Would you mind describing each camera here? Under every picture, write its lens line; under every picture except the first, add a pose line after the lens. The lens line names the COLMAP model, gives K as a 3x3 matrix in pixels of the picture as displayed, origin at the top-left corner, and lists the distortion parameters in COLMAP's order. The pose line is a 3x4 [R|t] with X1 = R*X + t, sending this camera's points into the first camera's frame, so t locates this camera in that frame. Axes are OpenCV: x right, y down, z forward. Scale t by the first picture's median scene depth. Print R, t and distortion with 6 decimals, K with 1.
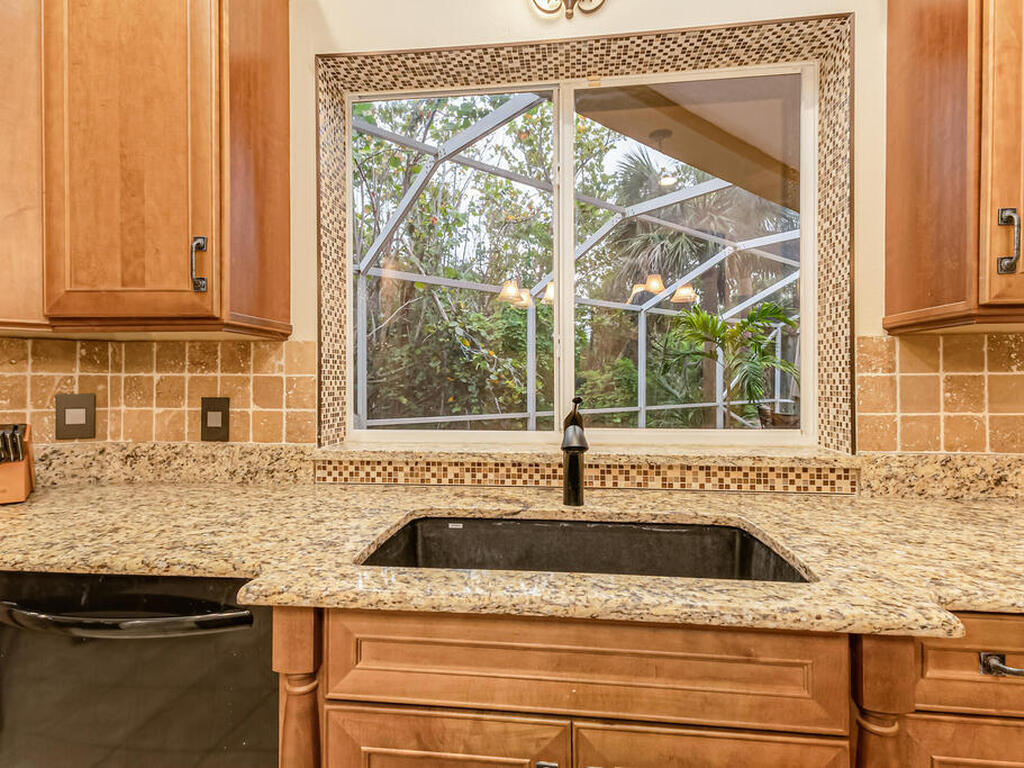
lens RADIAL K [[539.9, 0, 514.9], [0, 539.9, 382.0], [0, 0, 1]] dist [0.024207, -0.001328]
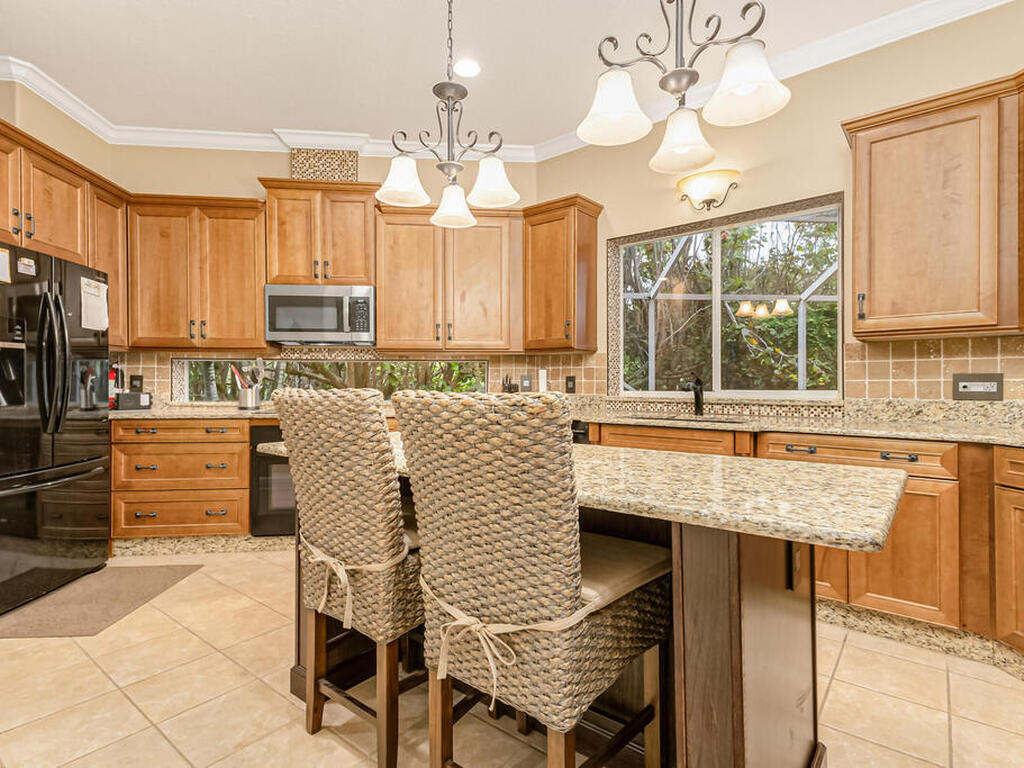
lens RADIAL K [[539.9, 0, 514.9], [0, 539.9, 382.0], [0, 0, 1]] dist [0.024207, -0.001328]
pose [[0.840238, -0.000238, -0.542218, 0.681949], [0.001305, 0.999998, 0.001583, 0.058073], [0.542217, -0.002038, 0.840236, -1.433758]]
